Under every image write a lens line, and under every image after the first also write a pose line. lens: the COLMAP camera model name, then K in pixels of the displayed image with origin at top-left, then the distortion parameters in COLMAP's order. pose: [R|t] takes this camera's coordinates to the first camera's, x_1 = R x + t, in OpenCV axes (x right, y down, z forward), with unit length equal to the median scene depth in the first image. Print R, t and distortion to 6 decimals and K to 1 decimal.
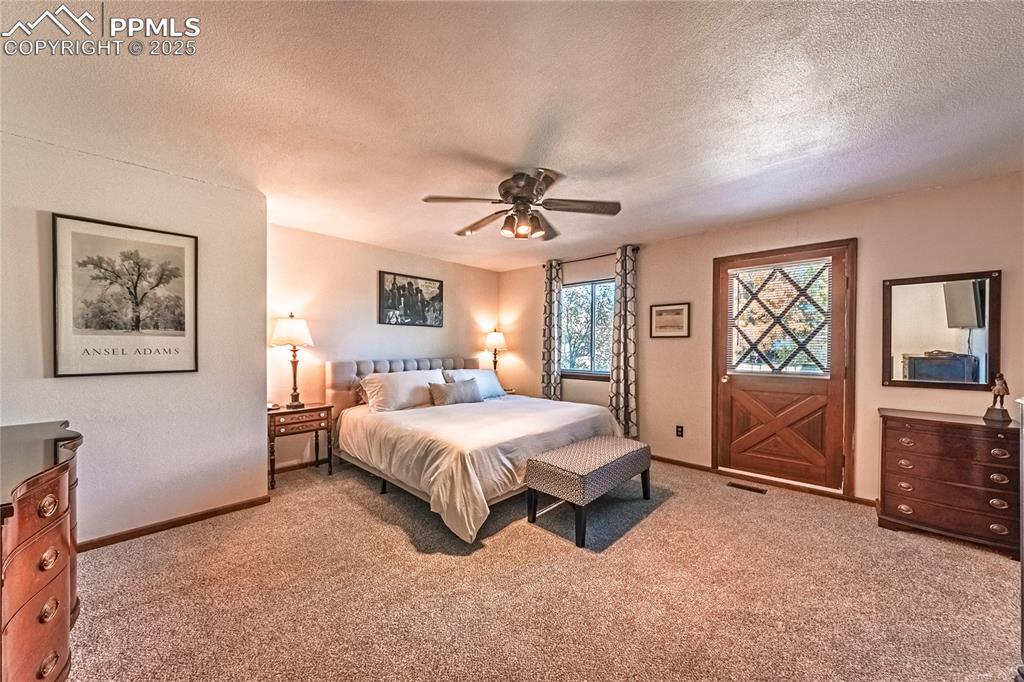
lens RADIAL K [[369.3, 0, 515.2], [0, 369.3, 347.4], [0, 0, 1]] dist [0.000631, 0.000031]
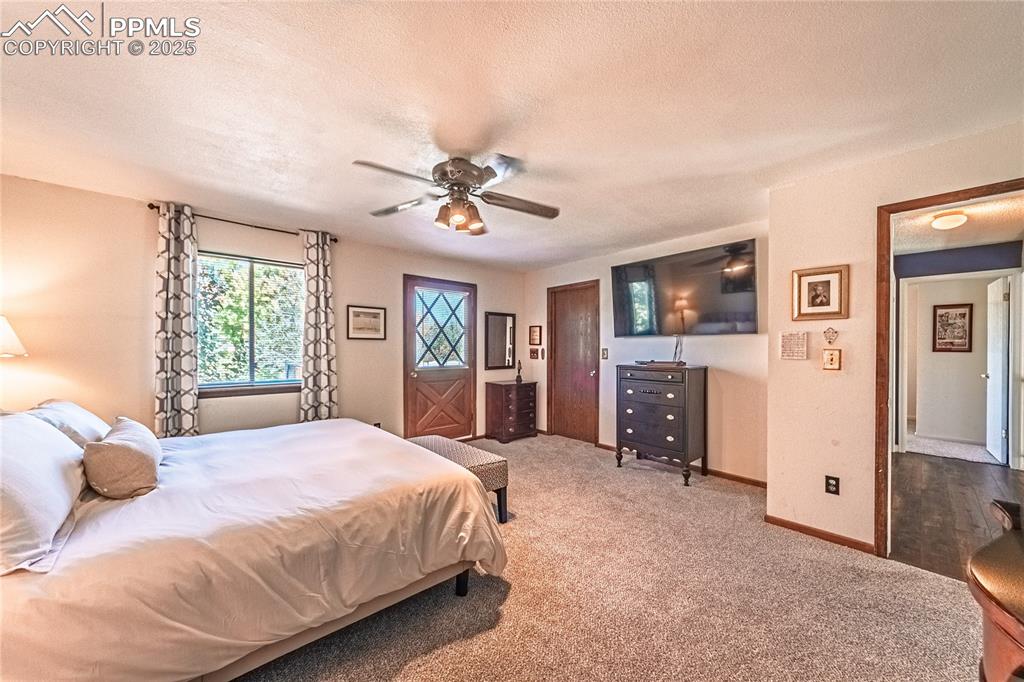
lens RADIAL K [[369.3, 0, 515.2], [0, 369.3, 347.4], [0, 0, 1]] dist [0.000631, 0.000031]
pose [[0.074144, 0.000361, 0.997247, -0.677437], [0.001360, 0.999999, -0.000463, -0.004380], [-0.997247, 0.001390, 0.074144, 0.614003]]
